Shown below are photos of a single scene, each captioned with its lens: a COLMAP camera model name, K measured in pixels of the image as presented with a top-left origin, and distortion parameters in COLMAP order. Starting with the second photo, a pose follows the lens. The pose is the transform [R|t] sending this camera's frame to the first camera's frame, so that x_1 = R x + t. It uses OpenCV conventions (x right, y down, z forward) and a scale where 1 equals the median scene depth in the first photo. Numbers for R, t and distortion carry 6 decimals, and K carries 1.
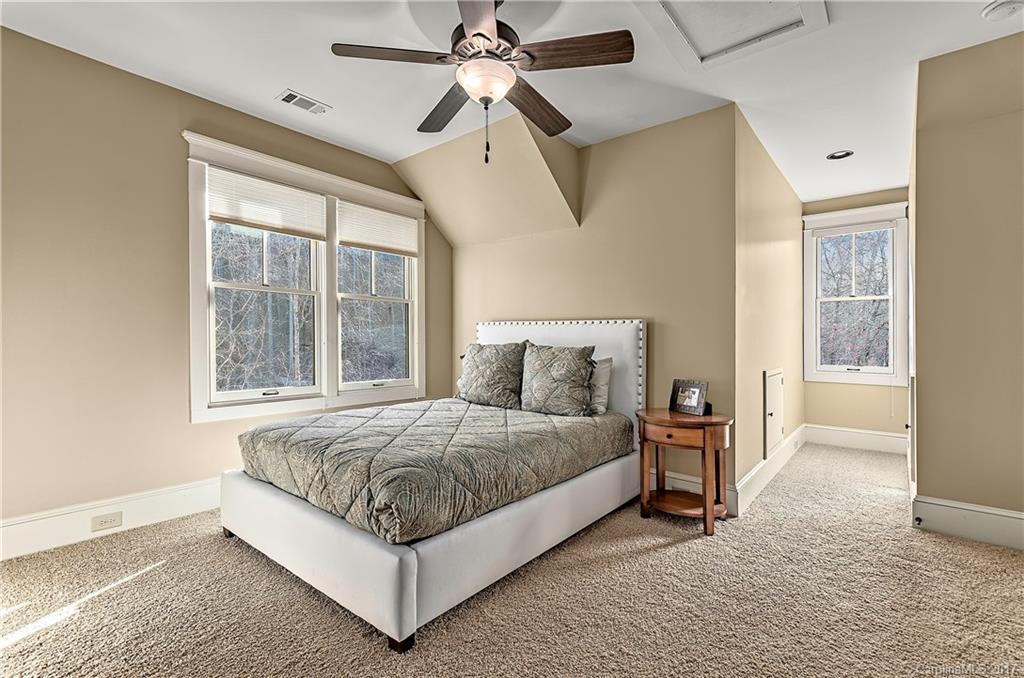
lens RADIAL K [[459.3, 0, 509.7], [0, 459.3, 337.5], [0, 0, 1]] dist [0.000227, -0.000100]
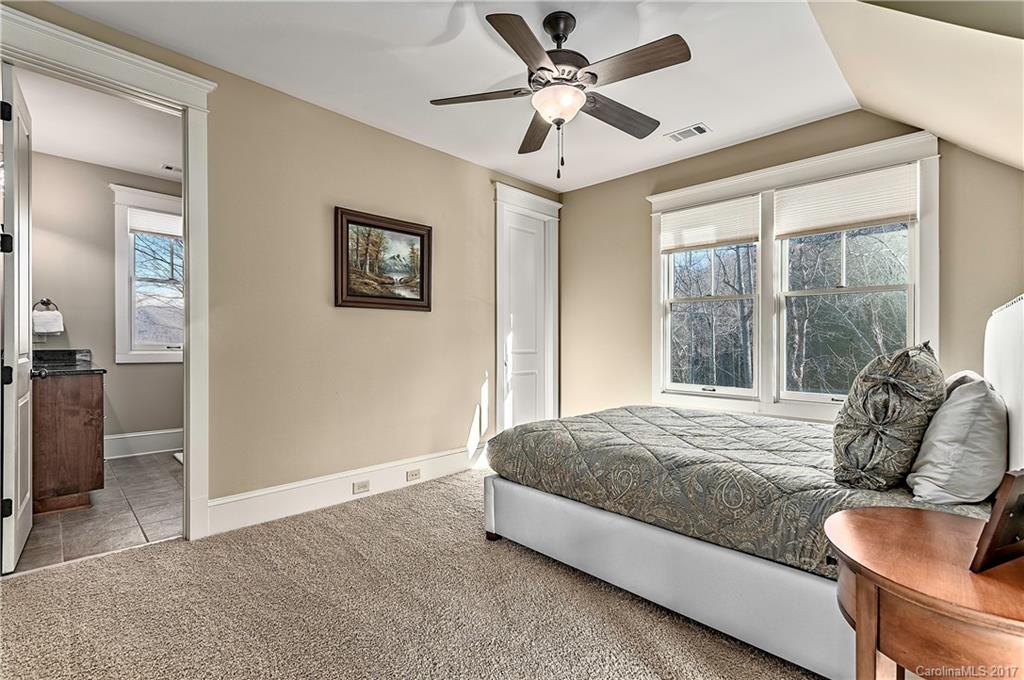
lens RADIAL K [[459.3, 0, 509.7], [0, 459.3, 344.5], [0, 0, 1]] dist [0.000227, -0.000100]
pose [[-0.090142, -0.002081, -0.995927, 0.662791], [-0.002802, 0.999994, -0.001836, 0.012209], [0.995925, 0.002625, -0.090147, 0.613312]]
